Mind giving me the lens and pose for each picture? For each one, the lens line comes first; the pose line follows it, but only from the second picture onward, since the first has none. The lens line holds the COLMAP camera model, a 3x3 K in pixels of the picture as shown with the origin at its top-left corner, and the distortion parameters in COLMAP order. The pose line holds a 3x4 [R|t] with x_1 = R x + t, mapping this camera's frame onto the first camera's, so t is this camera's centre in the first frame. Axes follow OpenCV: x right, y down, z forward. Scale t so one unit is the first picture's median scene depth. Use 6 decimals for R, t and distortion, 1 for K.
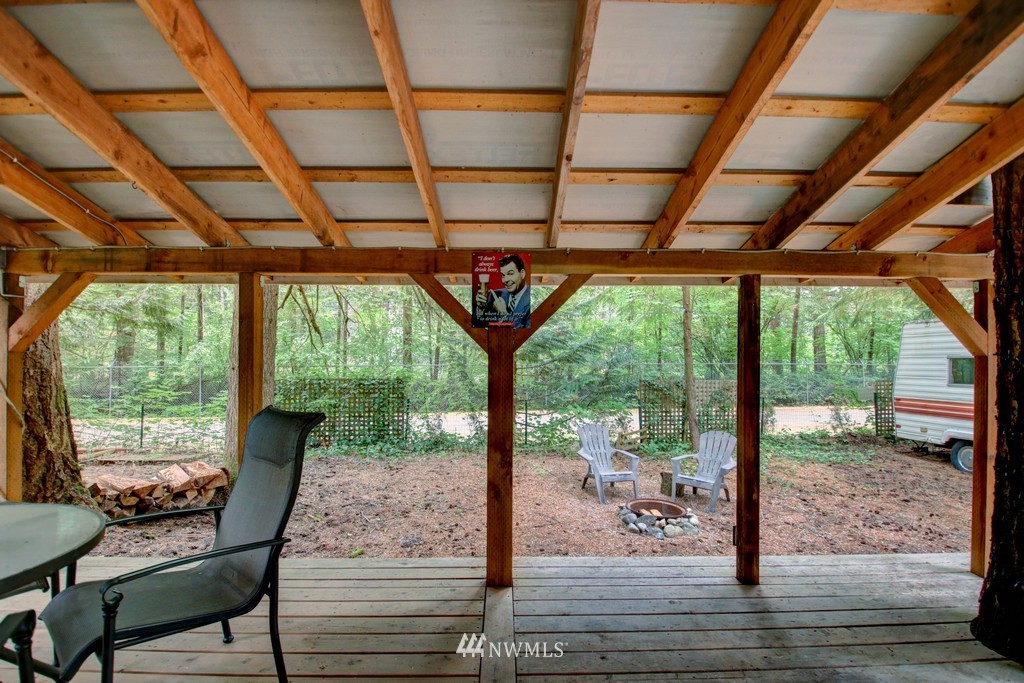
lens RADIAL K [[467.4, 0, 510.6], [0, 467.4, 358.7], [0, 0, 1]] dist [0.002065, -0.020940]
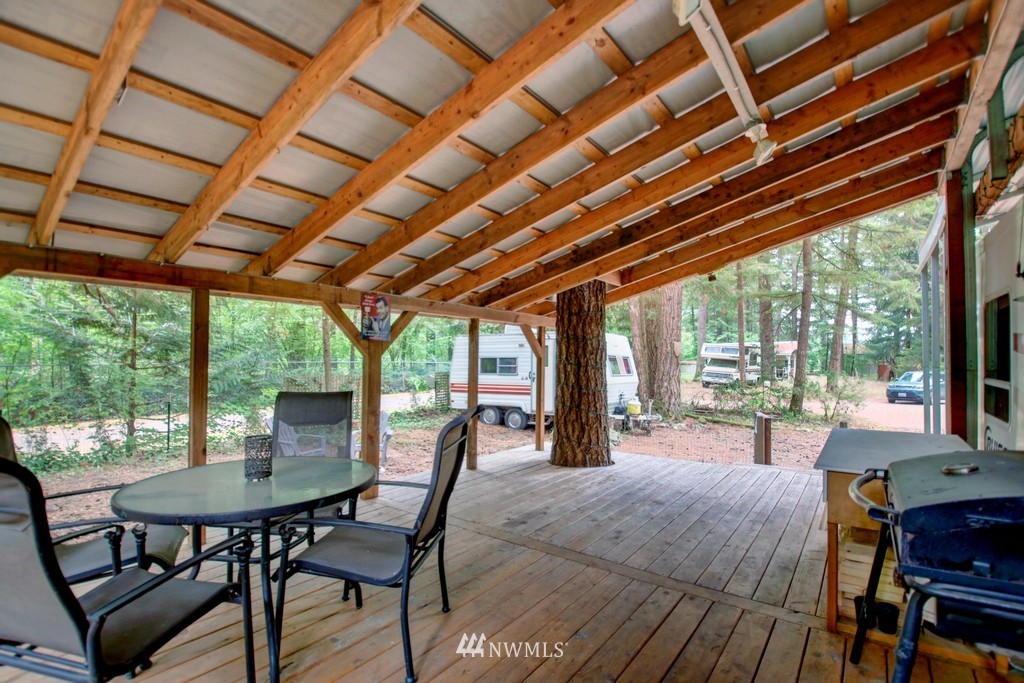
lens RADIAL K [[467.4, 0, 510.6], [0, 467.4, 358.7], [0, 0, 1]] dist [0.002065, -0.020940]
pose [[0.609994, 0.000570, 0.792405, -1.036128], [-0.005962, 0.999975, 0.003871, -0.010299], [-0.792383, -0.007086, 0.609982, -0.383044]]
